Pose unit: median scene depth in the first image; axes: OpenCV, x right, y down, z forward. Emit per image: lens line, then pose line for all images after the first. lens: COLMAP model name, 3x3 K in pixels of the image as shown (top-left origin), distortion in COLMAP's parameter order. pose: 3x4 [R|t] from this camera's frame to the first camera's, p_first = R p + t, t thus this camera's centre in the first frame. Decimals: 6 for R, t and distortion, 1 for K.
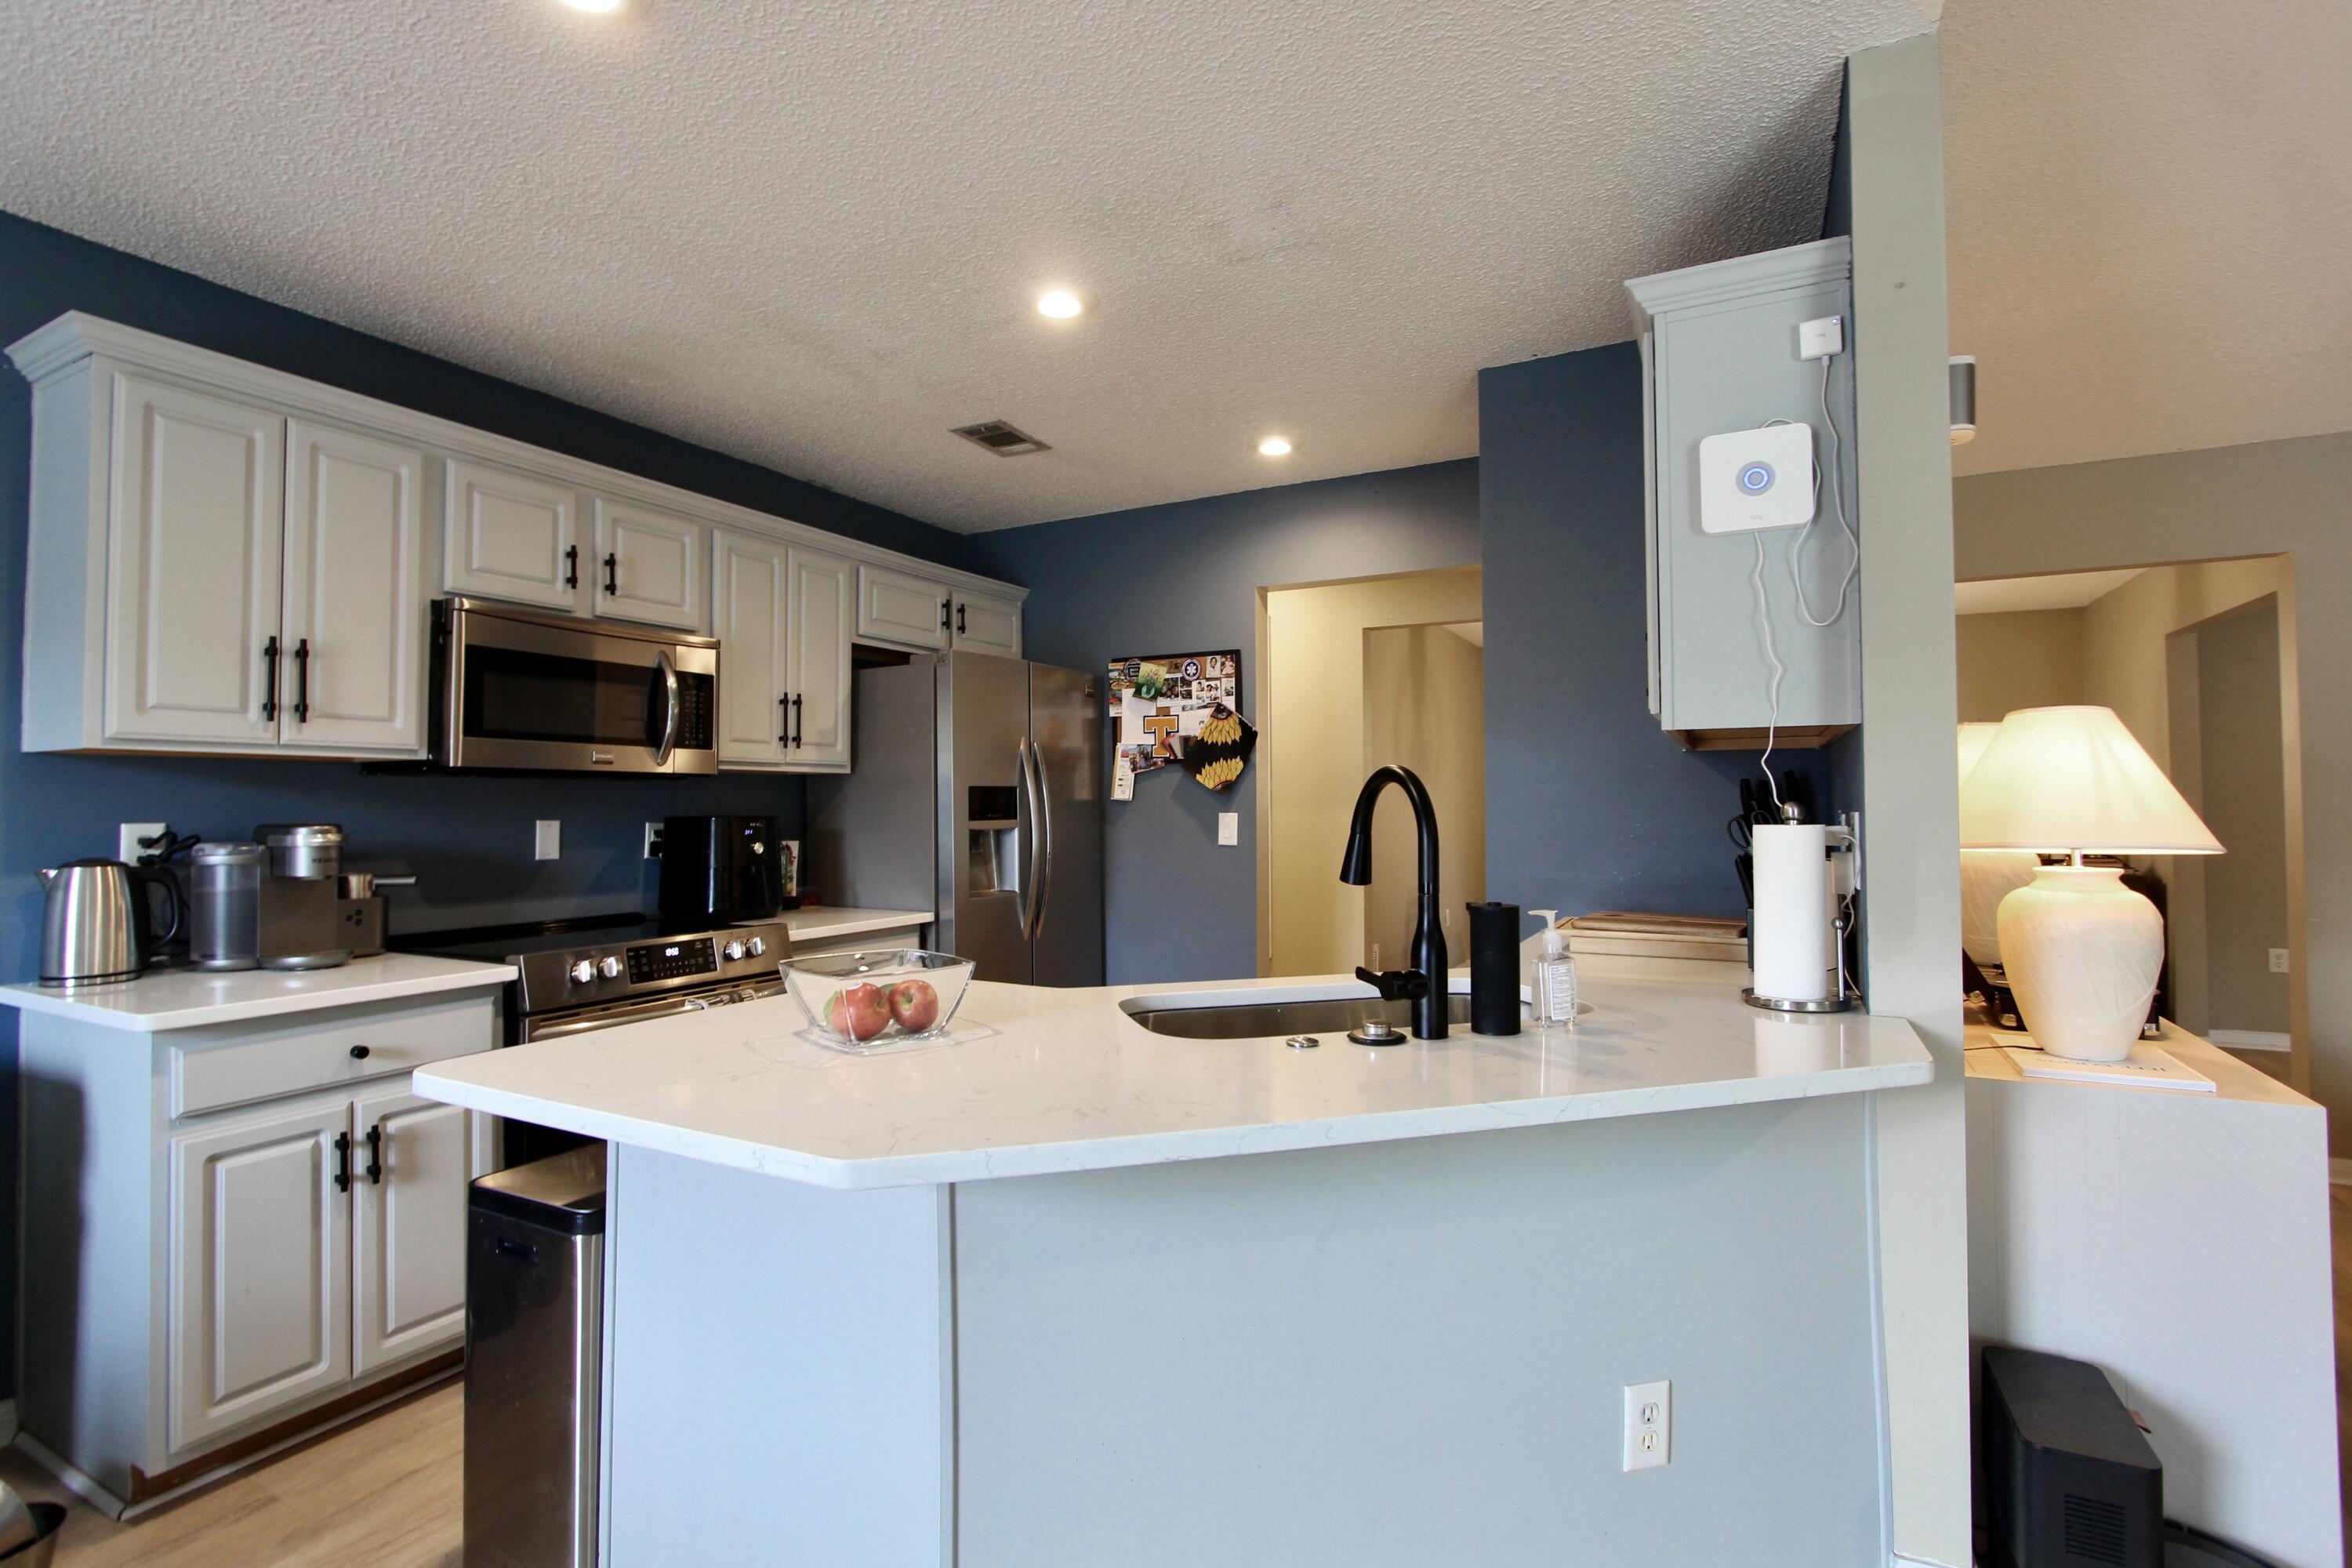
lens RADIAL K [[1088.0, 0, 1177.8], [0, 1088.0, 778.2], [0, 0, 1]] dist [-0.014596, 0.001026]
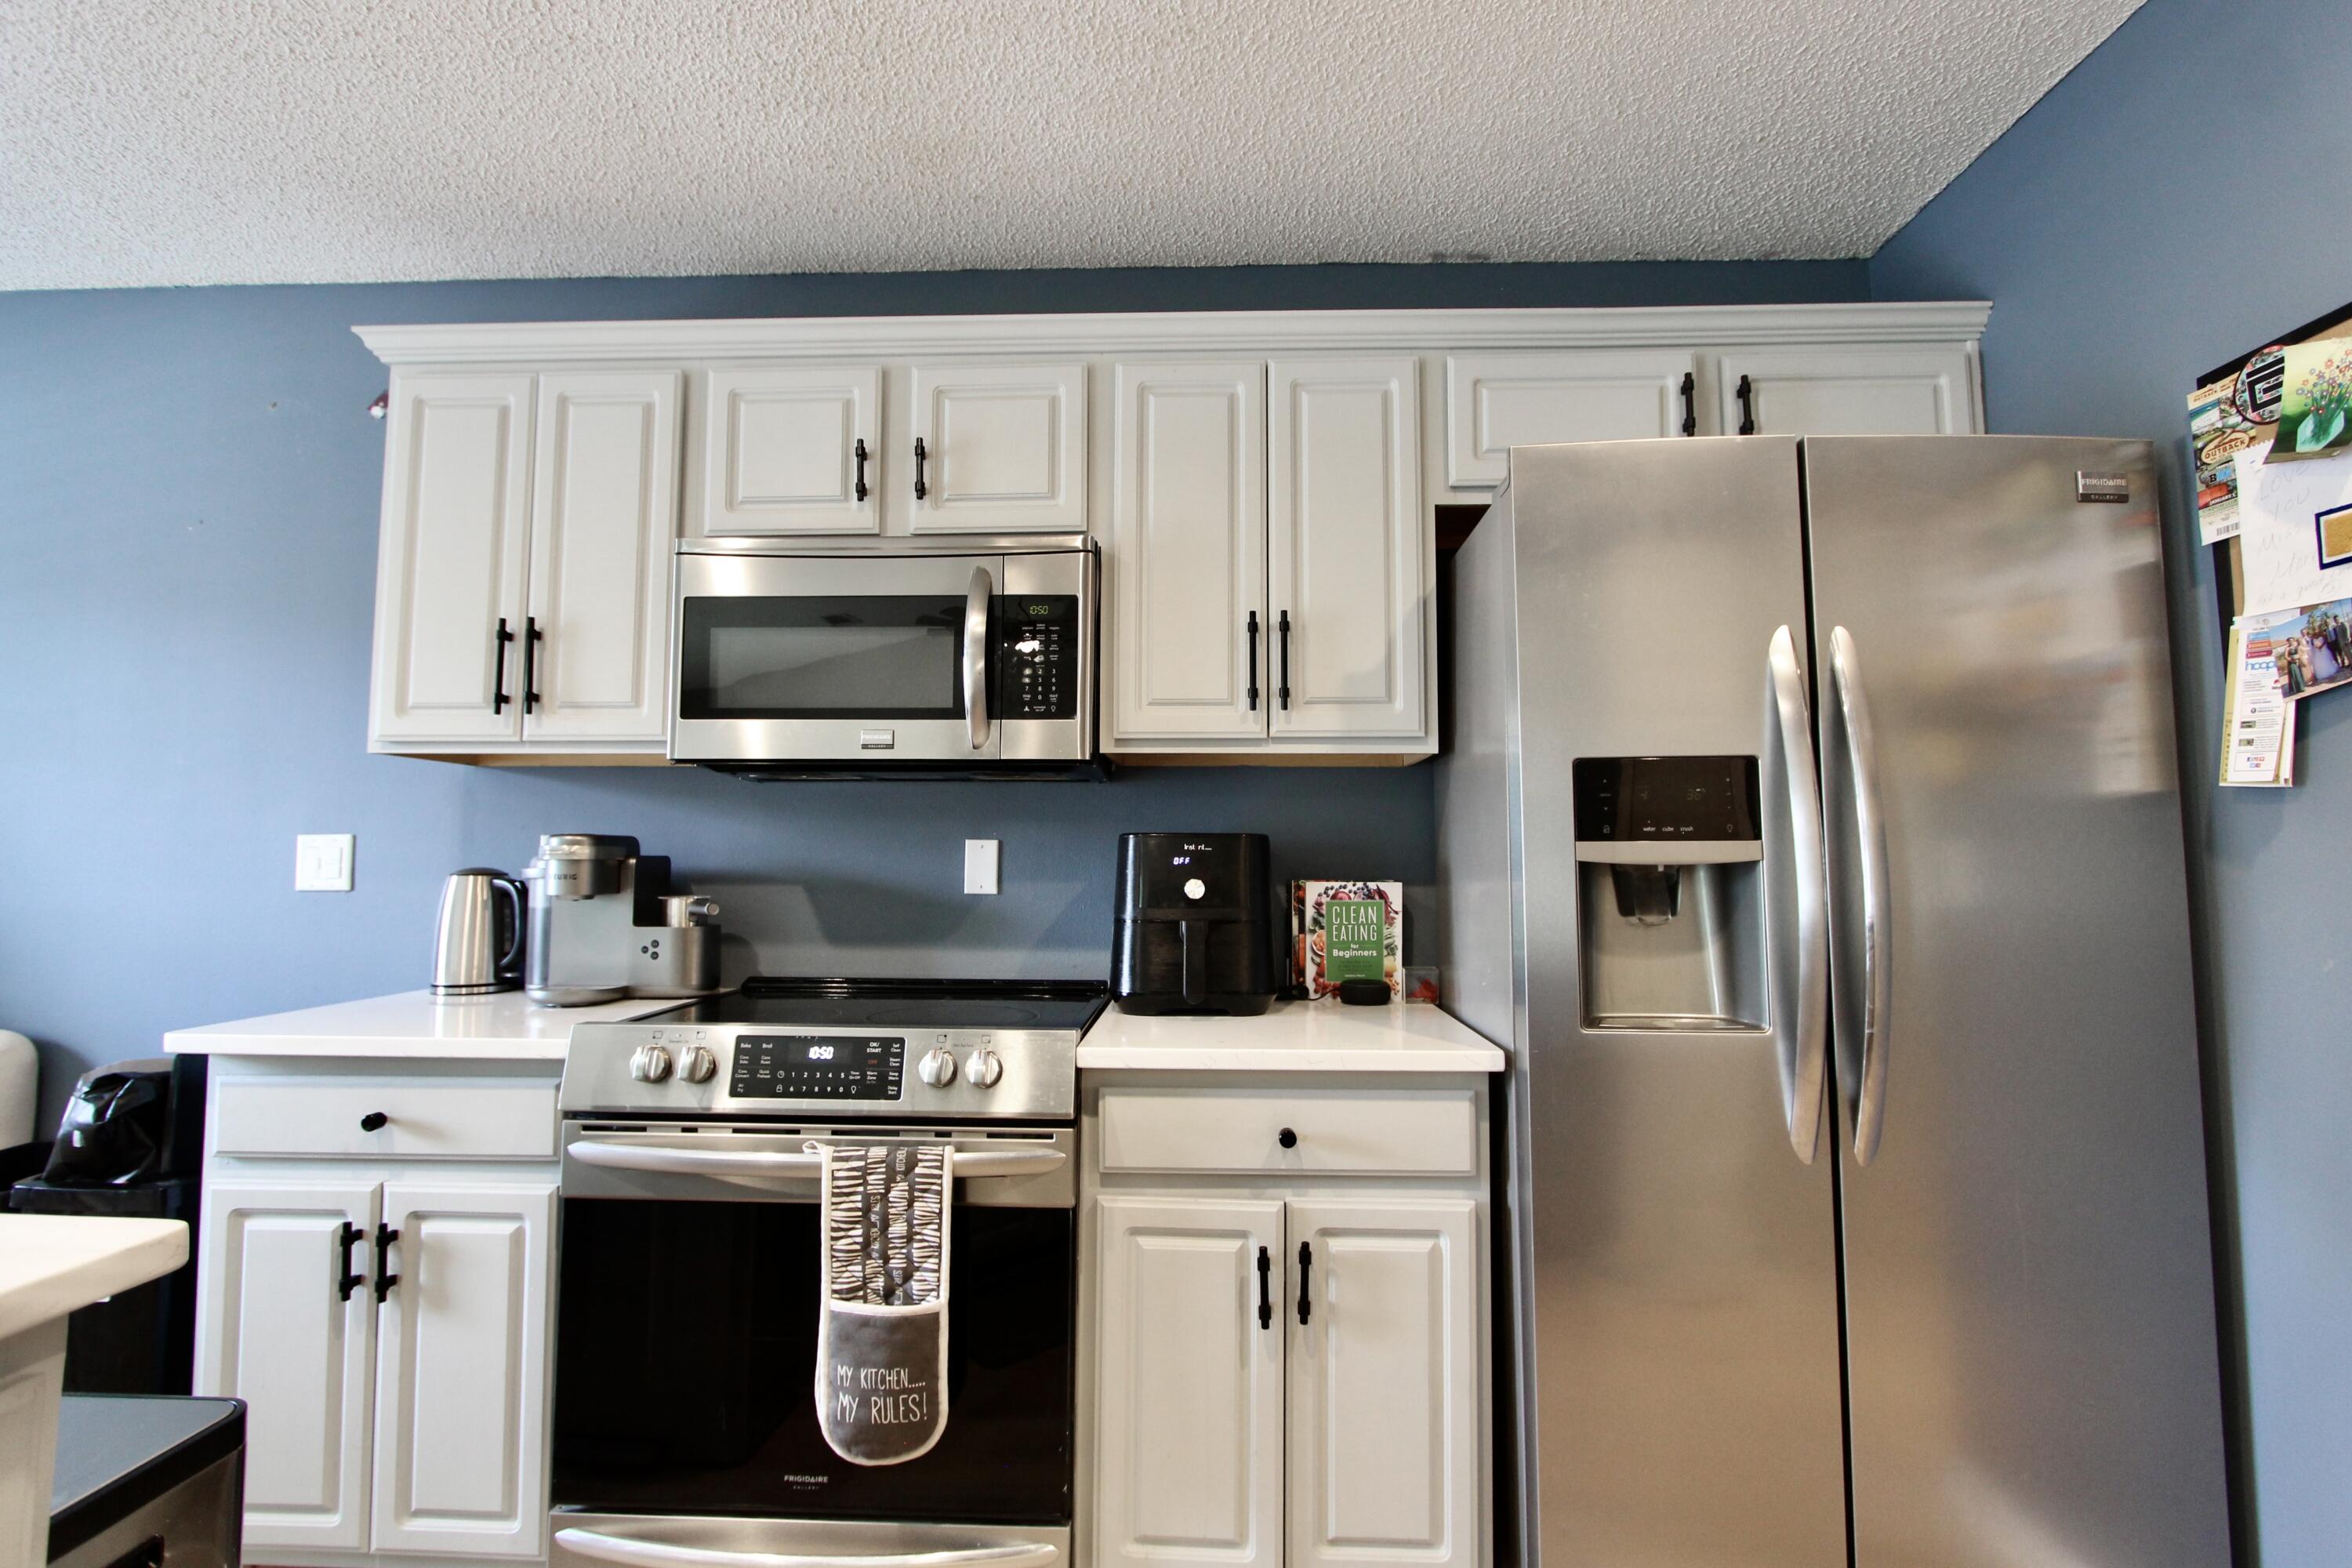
lens RADIAL K [[1139.1, 0, 1172.4], [0, 1139.1, 766.6], [0, 0, 1]] dist [-0.014420, 0.000475]
pose [[0.427388, -0.067404, -0.901552, 0.157546], [0.016977, 0.997639, -0.066540, 0.042667], [0.903909, 0.013132, 0.427524, 0.782791]]
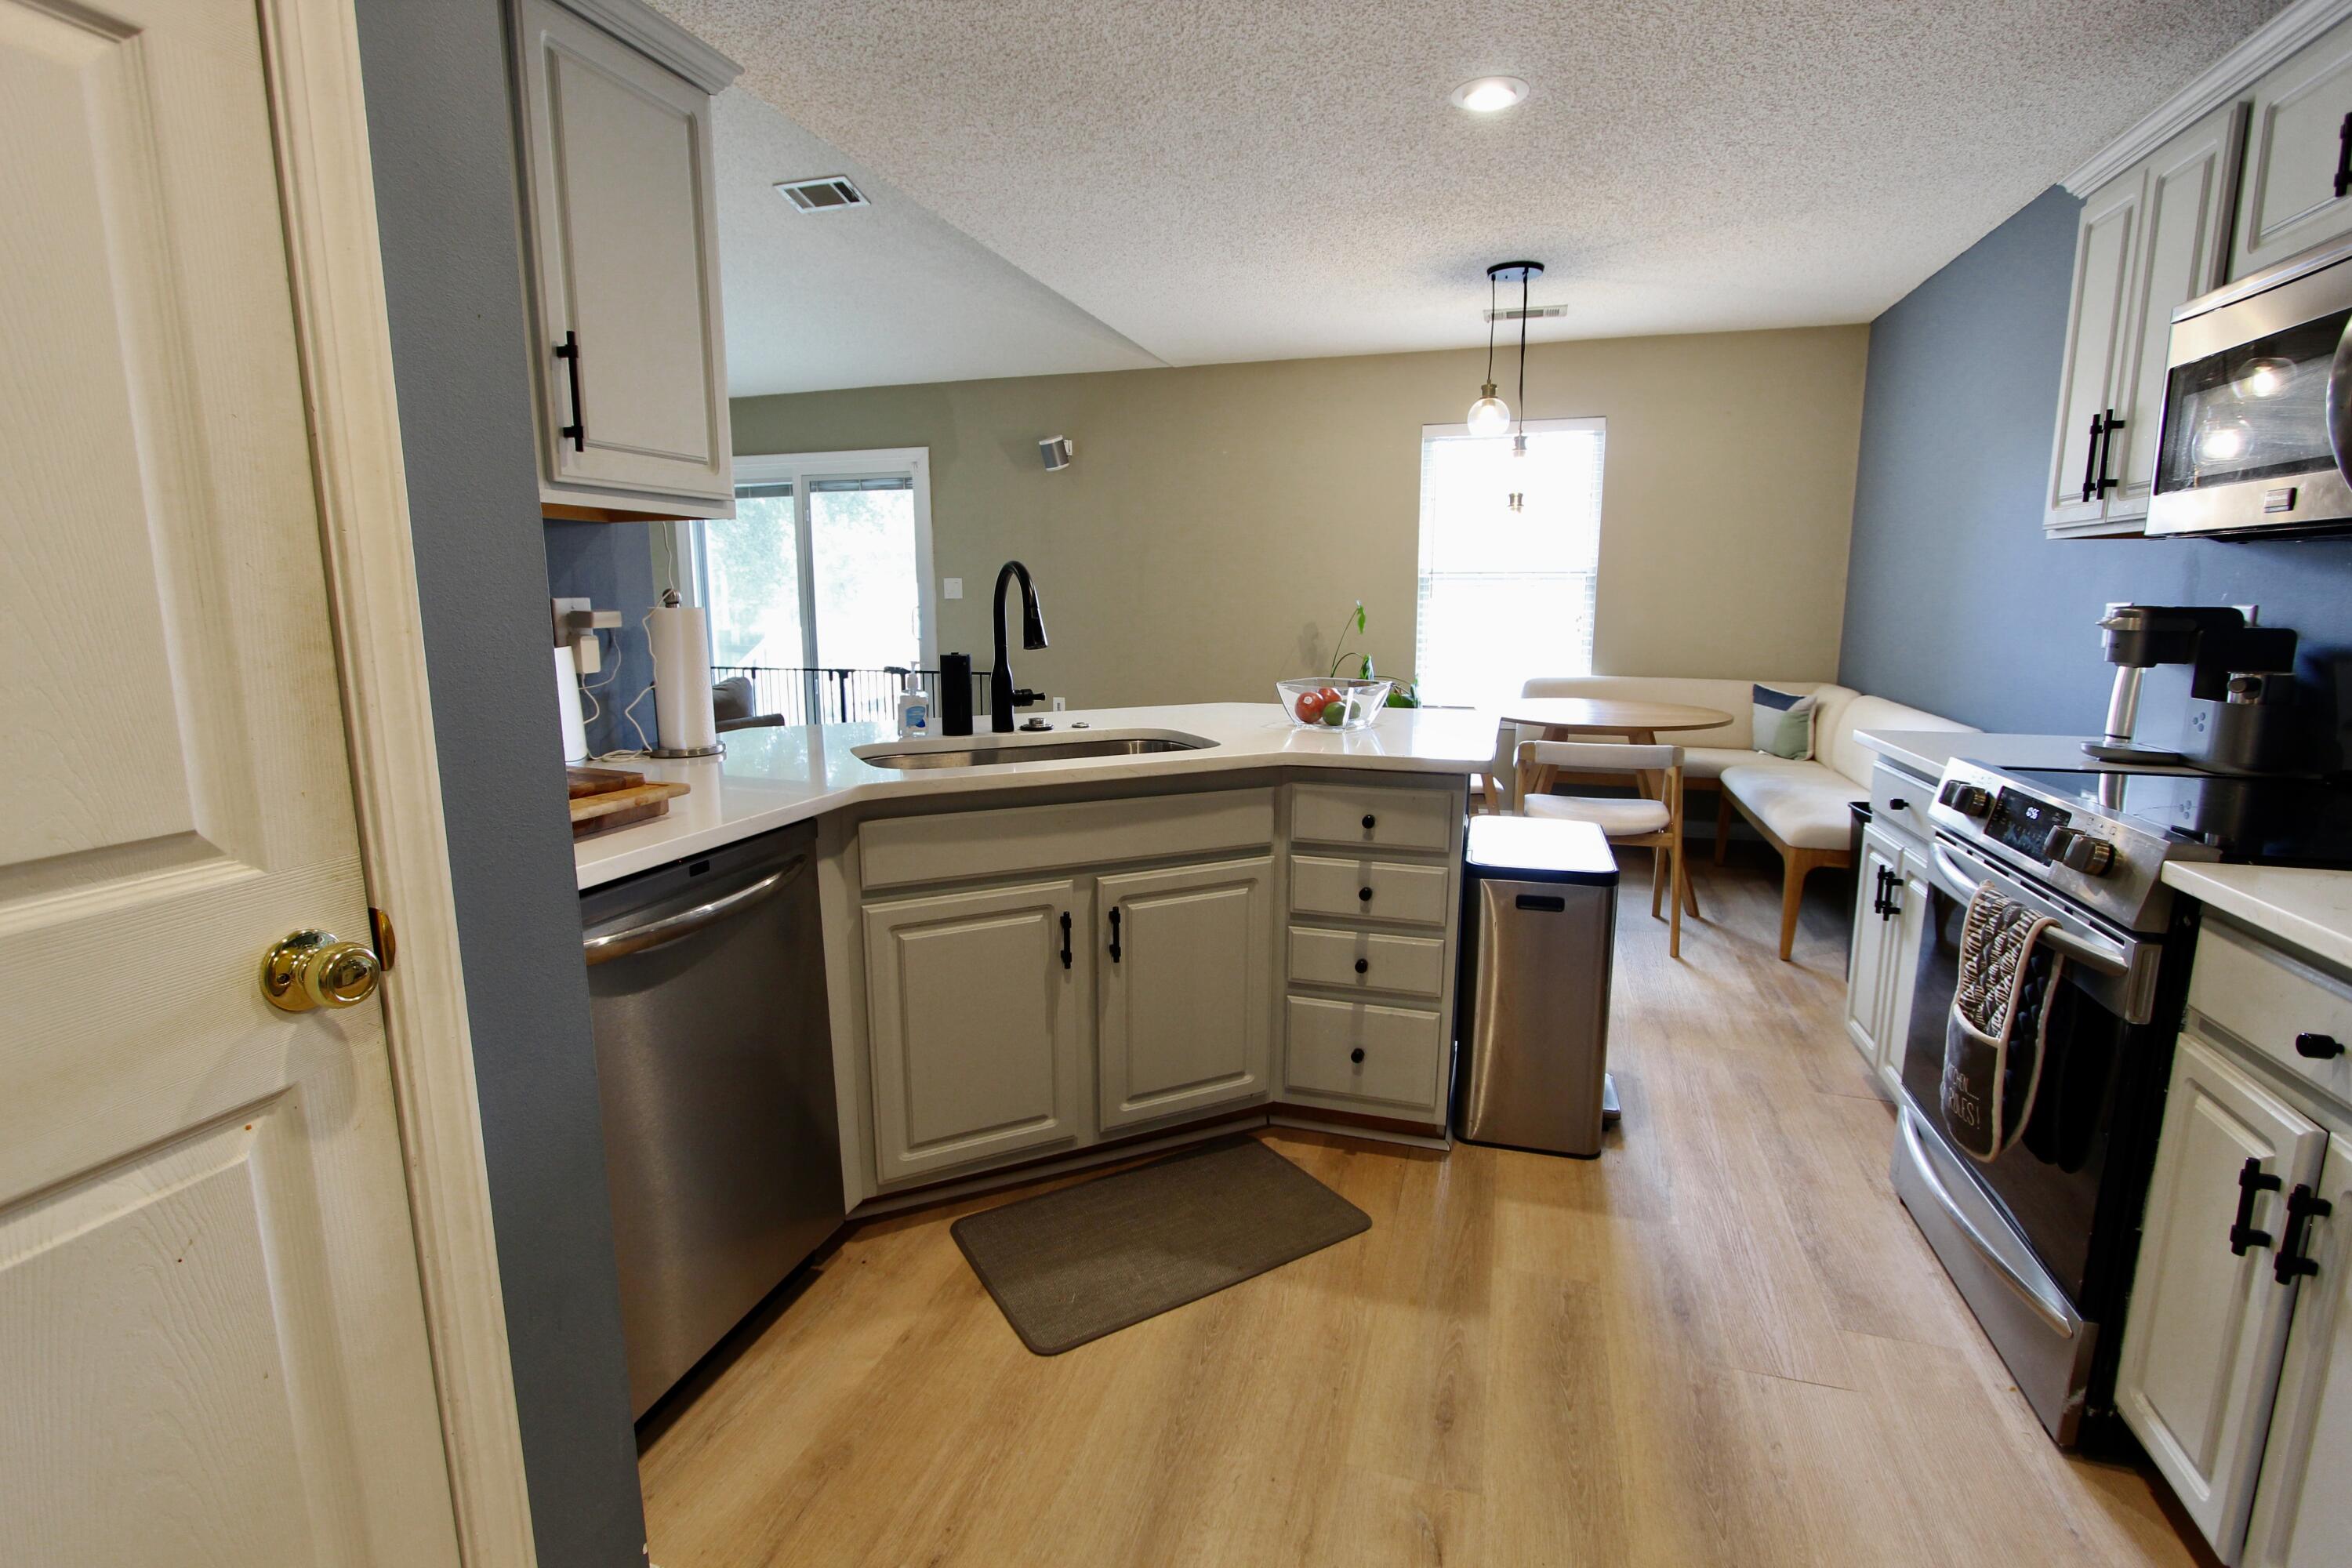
lens RADIAL K [[1088.3, 0, 1182.1], [0, 1088.3, 779.8], [0, 0, 1]] dist [-0.014307, 0.001040]
pose [[-0.983706, 0.036732, -0.175991, 0.130806], [0.010598, 0.989052, 0.147188, 0.033605], [0.179471, 0.142924, -0.973326, 1.328380]]
